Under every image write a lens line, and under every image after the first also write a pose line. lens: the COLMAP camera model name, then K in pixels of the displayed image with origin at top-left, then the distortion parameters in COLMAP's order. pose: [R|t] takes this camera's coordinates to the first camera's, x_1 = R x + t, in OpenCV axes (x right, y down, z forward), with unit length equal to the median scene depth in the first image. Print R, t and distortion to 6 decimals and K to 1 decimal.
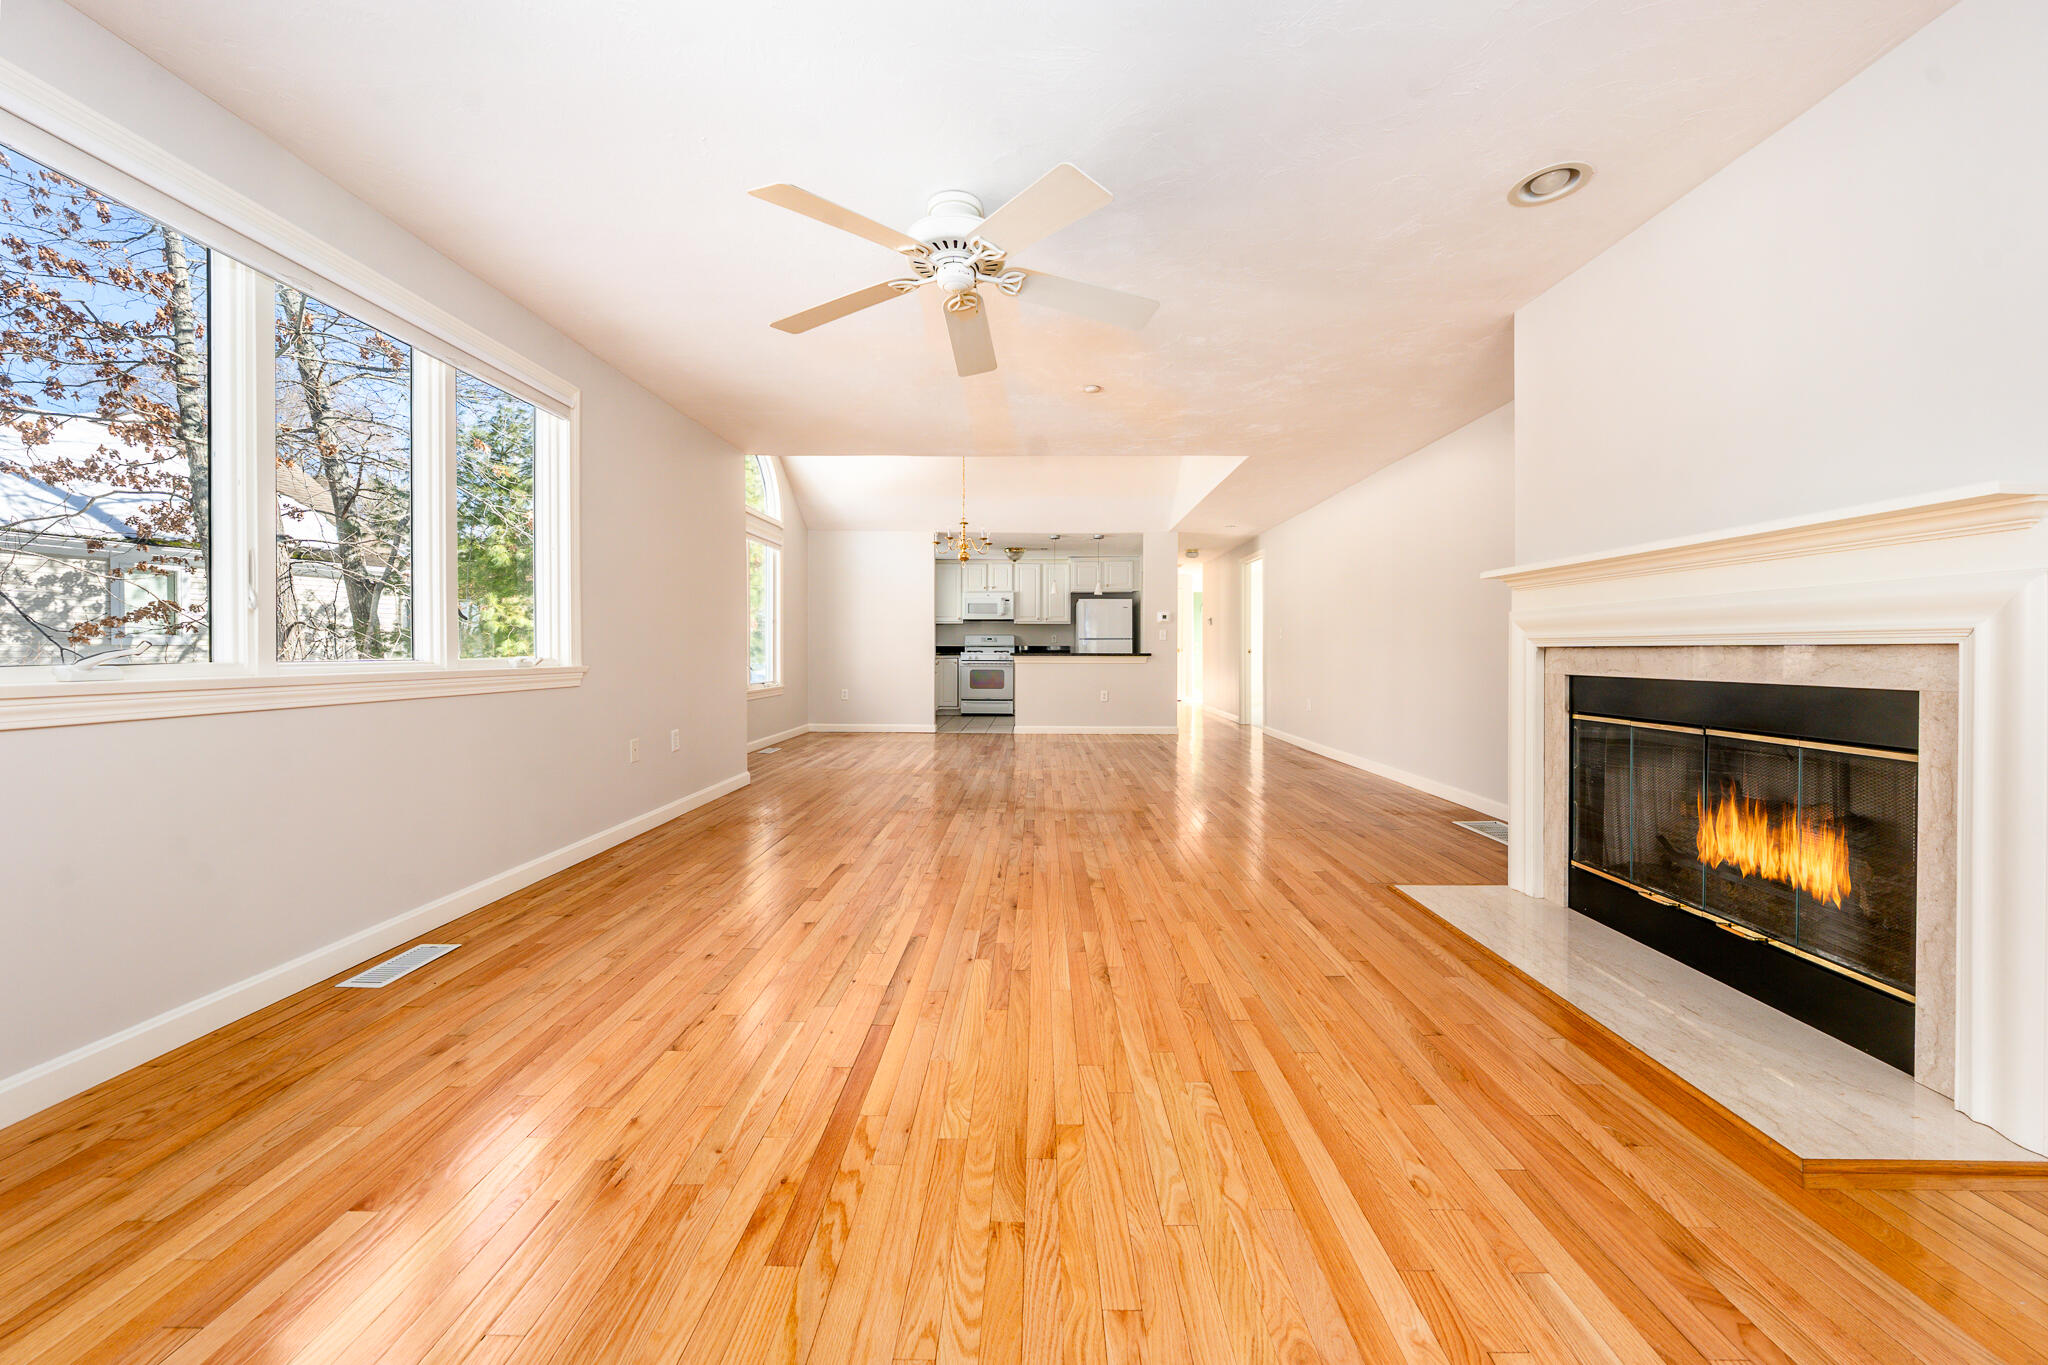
lens RADIAL K [[713.9, 0, 1022.7], [0, 713.9, 643.7], [0, 0, 1]] dist [-0.001081, 0.000049]
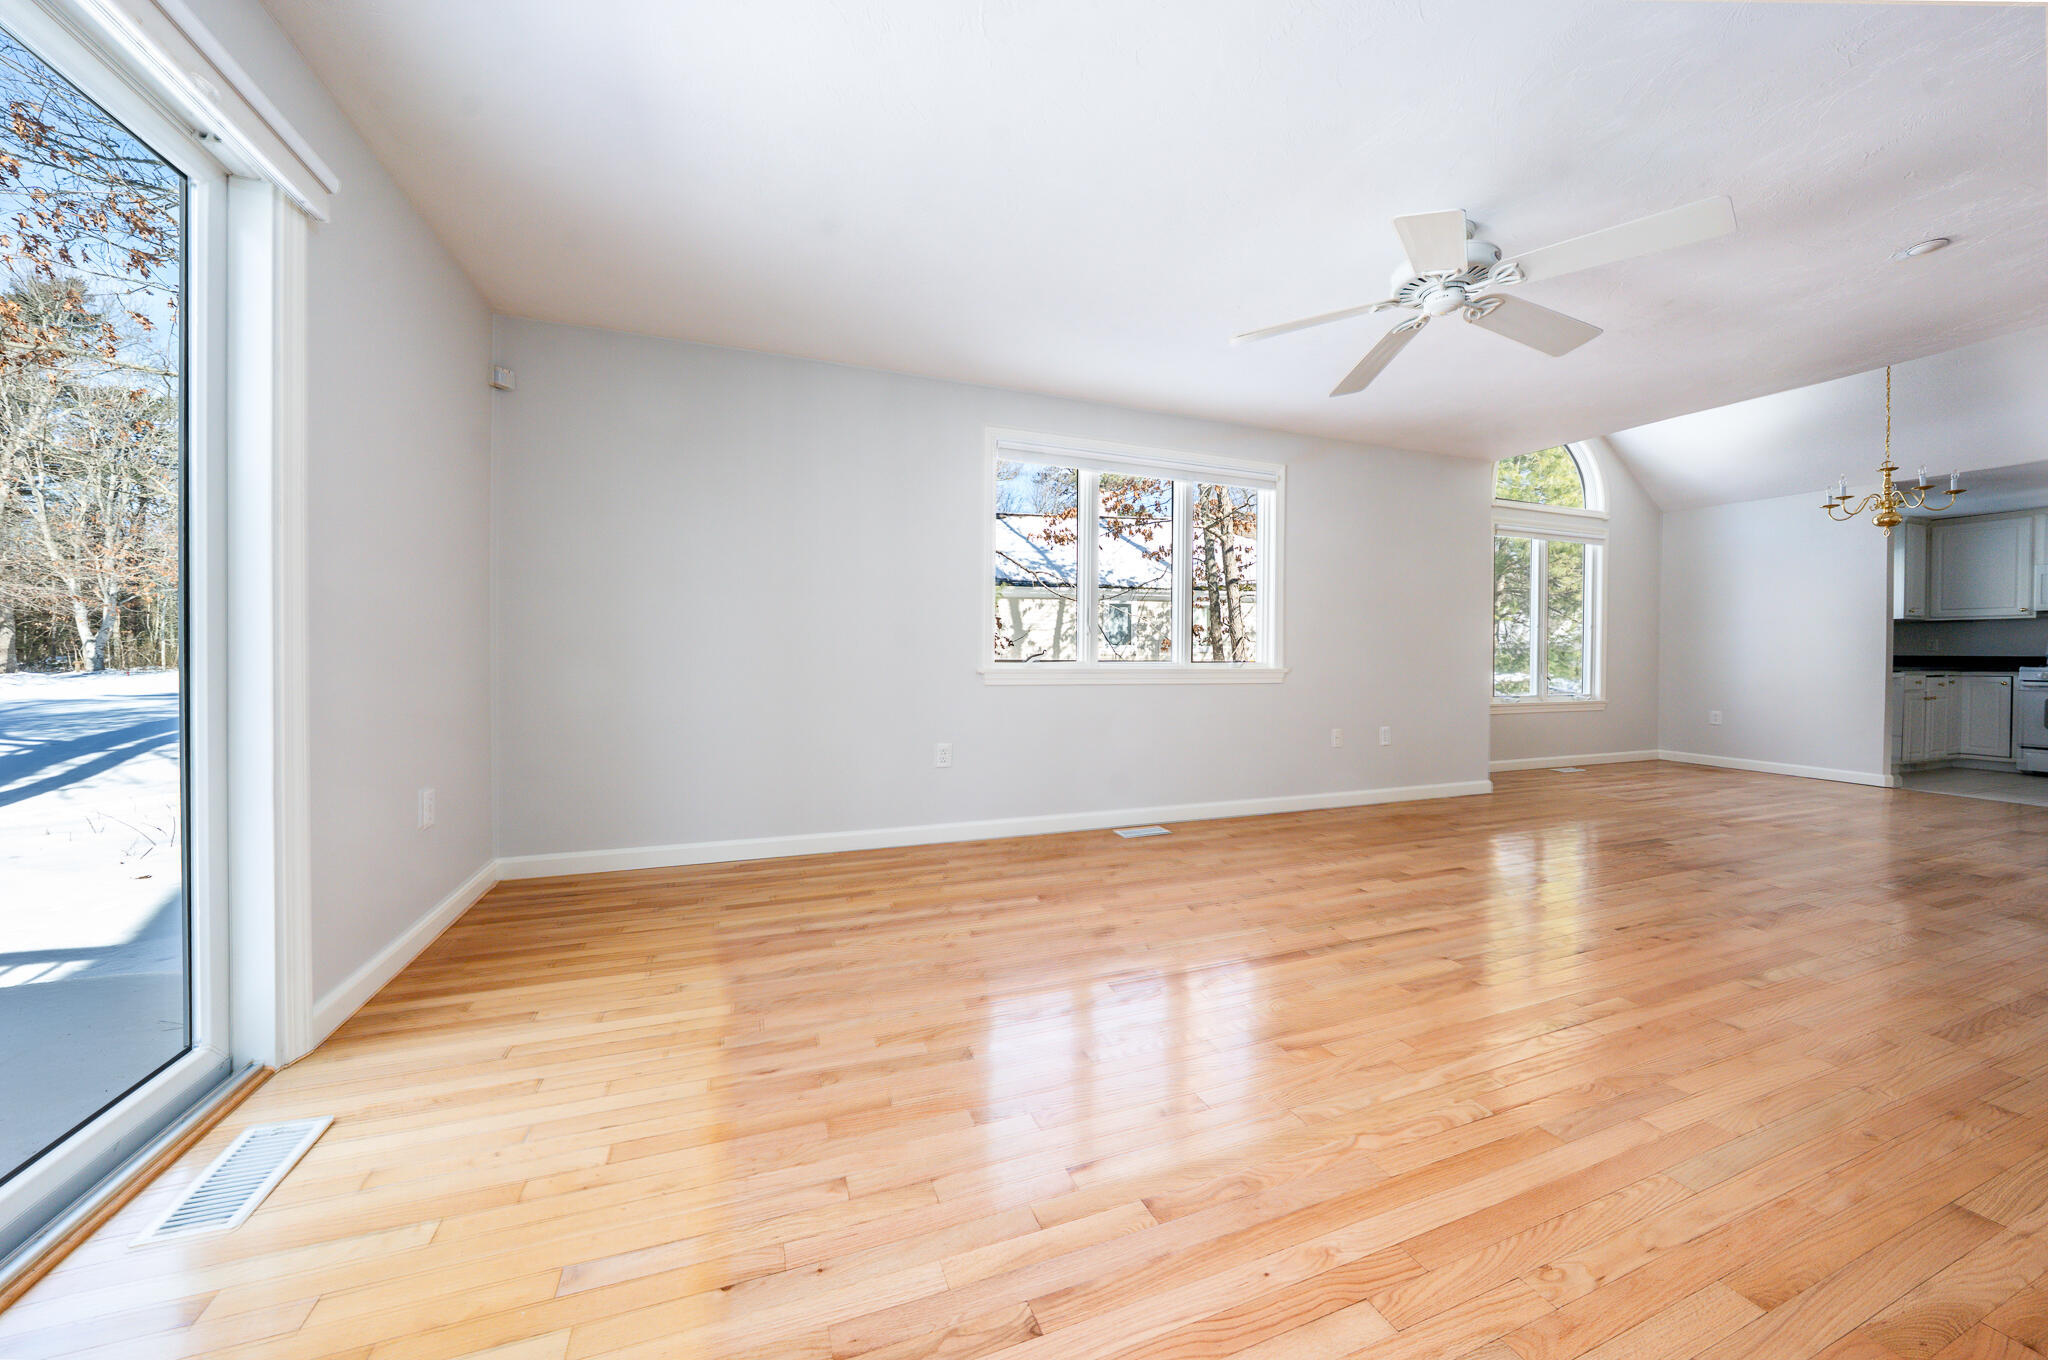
lens RADIAL K [[722.9, 0, 1028.7], [0, 722.9, 657.7], [0, 0, 1]] dist [-0.000695, -0.000042]
pose [[0.383923, 0.008976, -0.923321, 0.547525], [-0.000068, 0.999953, 0.009692, -0.003128], [0.923365, -0.003659, 0.383906, 0.033507]]
